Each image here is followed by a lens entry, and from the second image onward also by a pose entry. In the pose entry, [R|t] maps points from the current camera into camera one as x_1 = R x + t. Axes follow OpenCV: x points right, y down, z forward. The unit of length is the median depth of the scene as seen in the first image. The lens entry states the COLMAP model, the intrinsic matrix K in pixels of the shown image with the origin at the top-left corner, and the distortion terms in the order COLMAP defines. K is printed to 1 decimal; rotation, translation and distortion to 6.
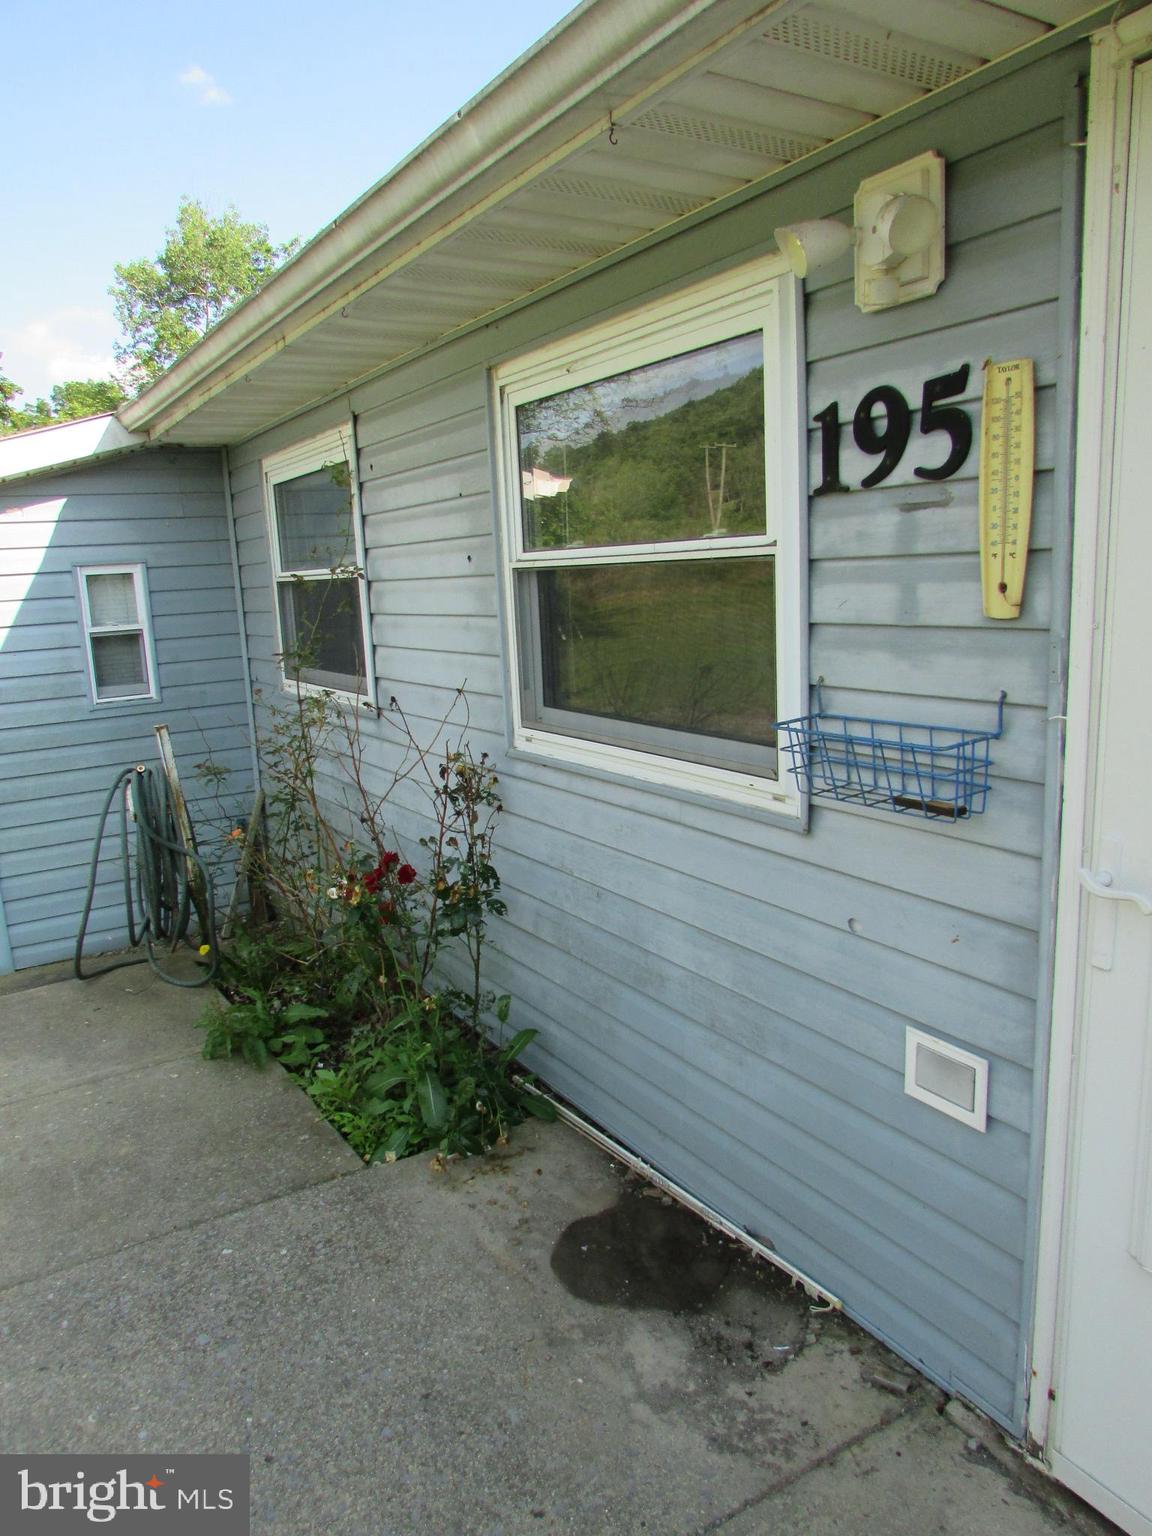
lens RADIAL K [[1068.3, 0, 575.3], [0, 1068.3, 789.1], [0, 0, 1]] dist [-0.043133, 0.014484]
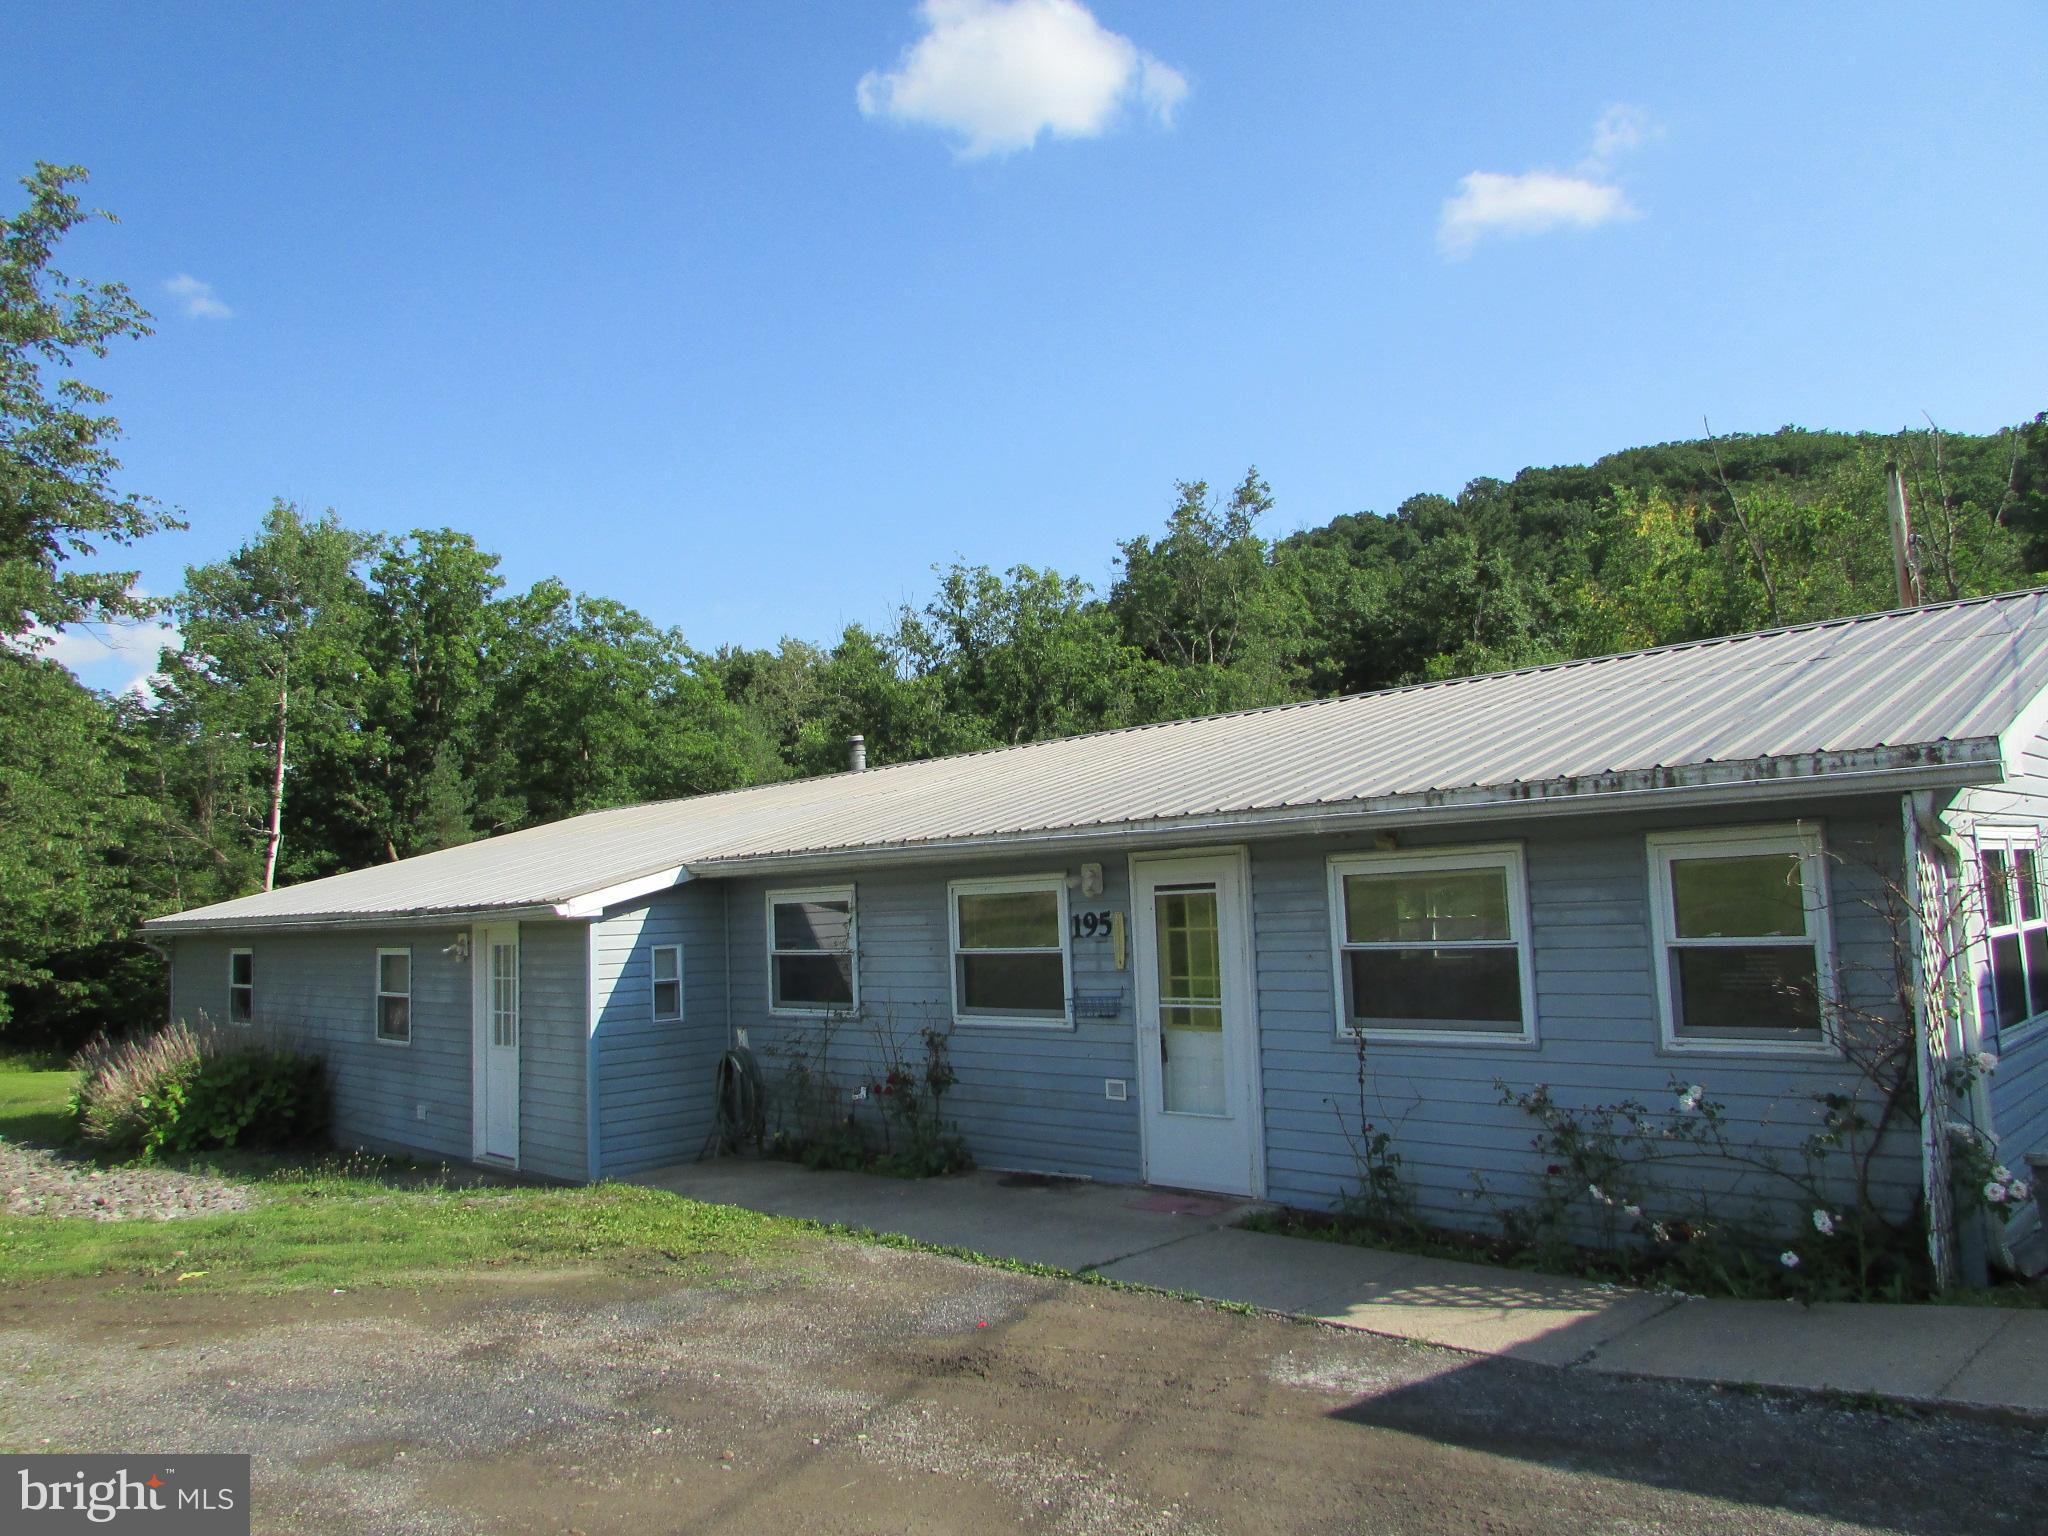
lens RADIAL K [[1424.4, 0, 1019.6], [0, 1424.4, 776.3], [0, 0, 1]] dist [-0.043133, 0.014484]
pose [[0.969580, 0.030922, 0.242814, -1.123100], [0.043485, 0.954449, -0.295187, 0.614213], [-0.240881, 0.296766, 0.924070, -3.535292]]
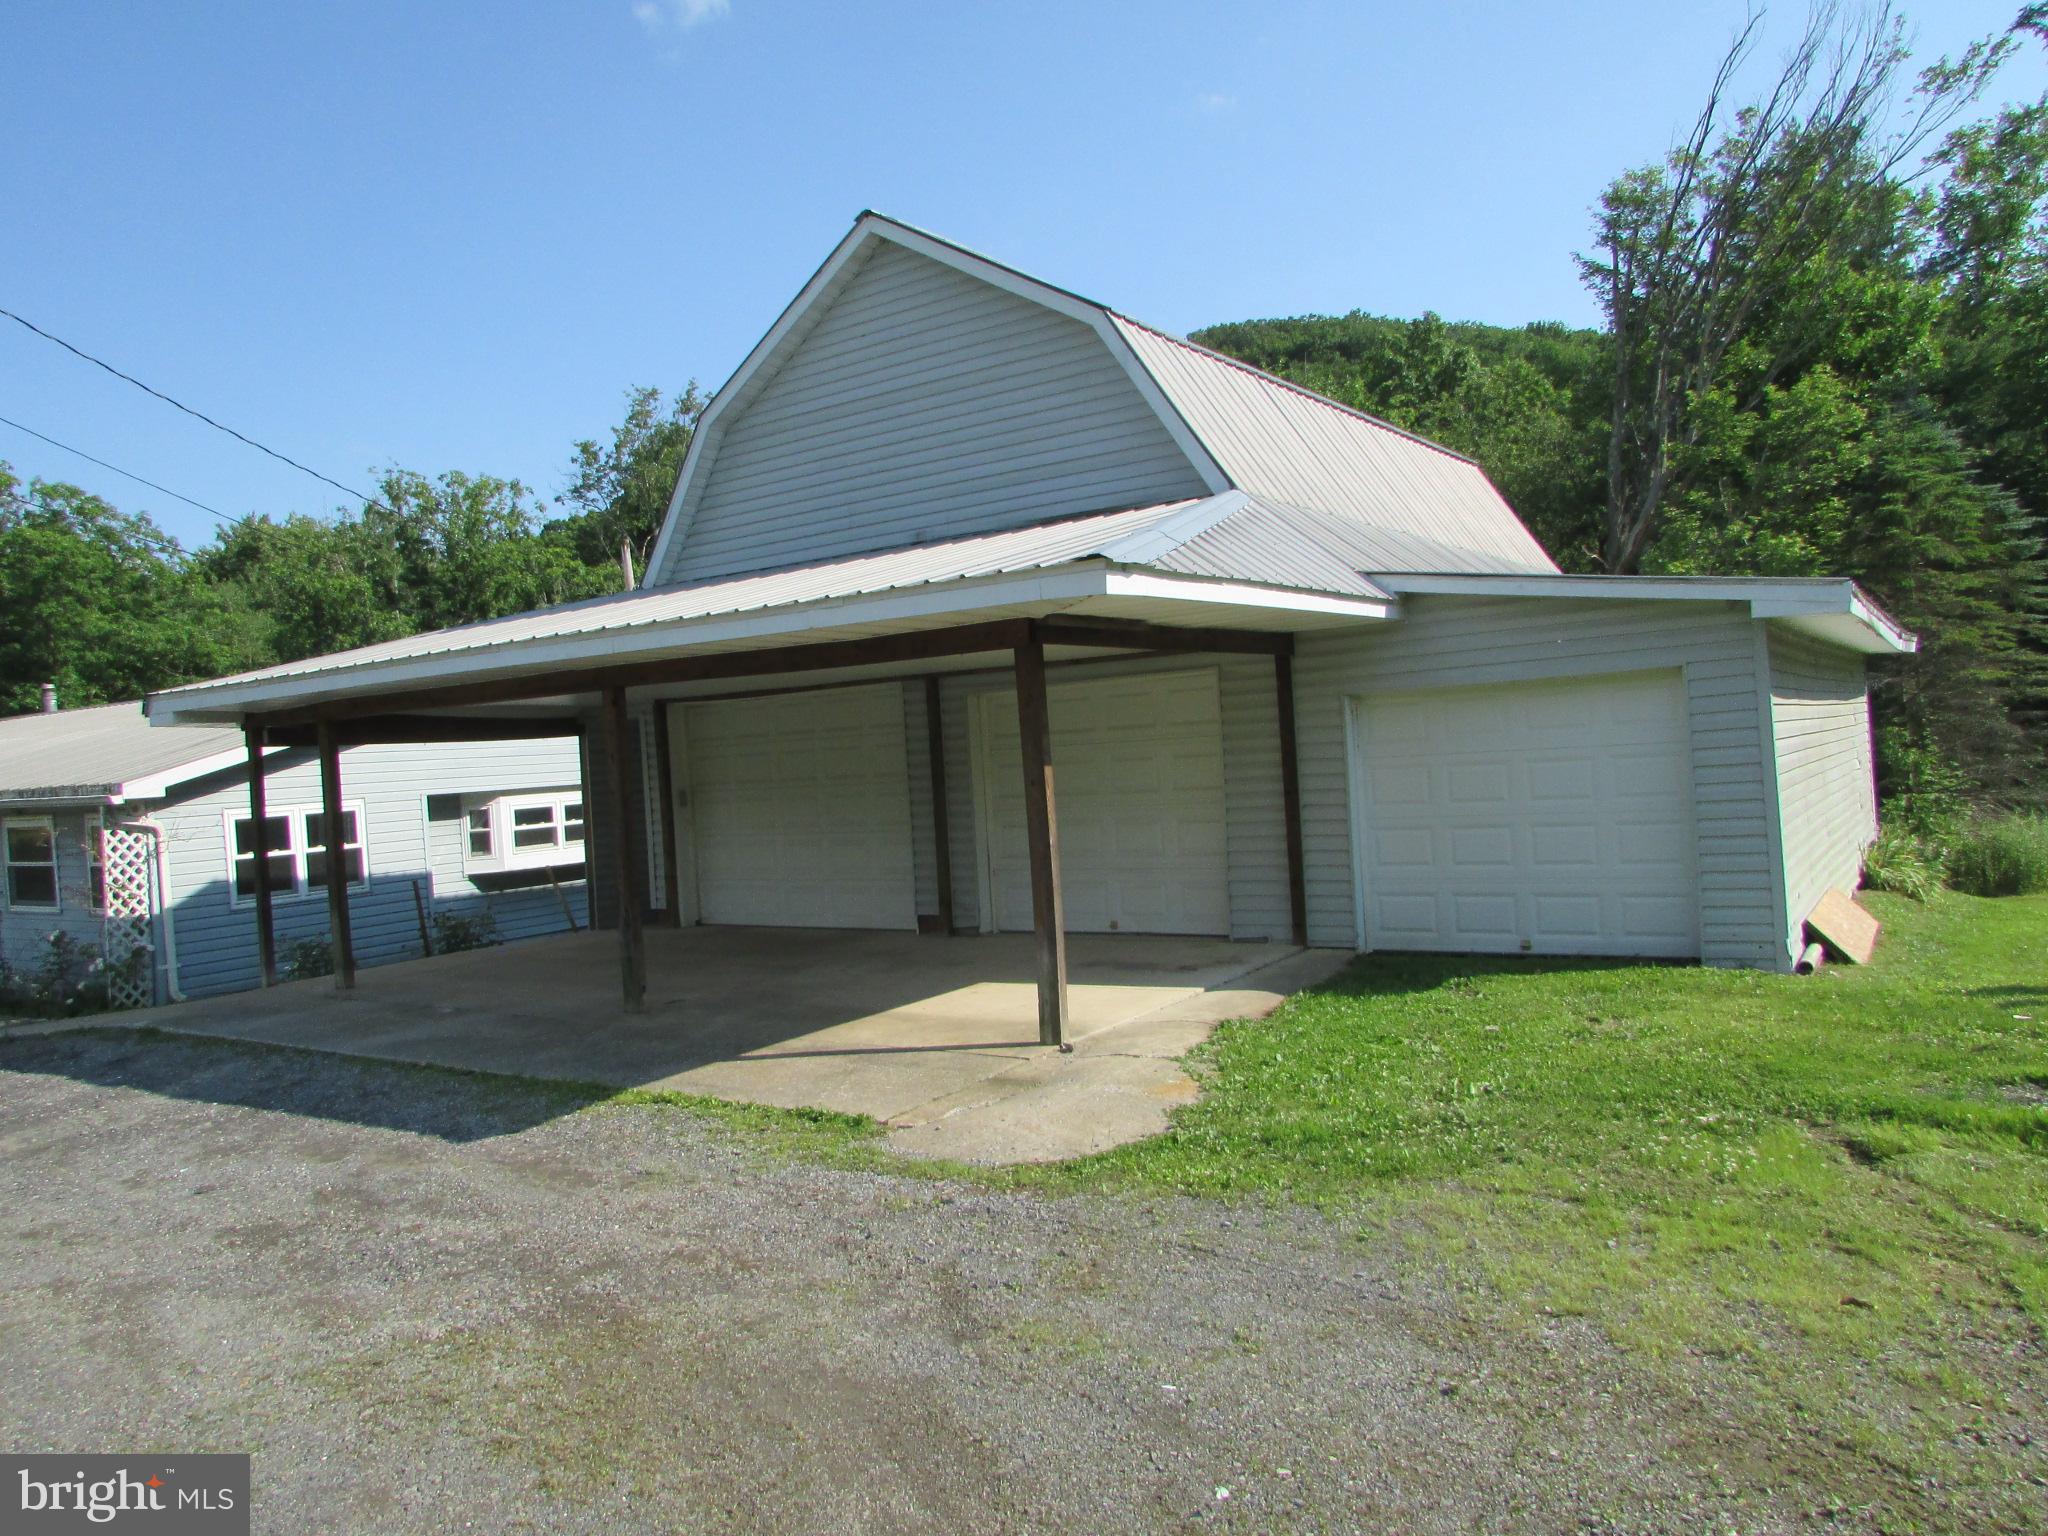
lens RADIAL K [[1424.4, 0, 984.5], [0, 1424.4, 752.2], [0, 0, 1]] dist [-0.043133, 0.014484]
pose [[0.891808, -0.006500, 0.452367, 2.052495], [0.106048, 0.975042, -0.195056, 1.396646], [-0.439809, 0.221925, 0.870240, -9.059681]]
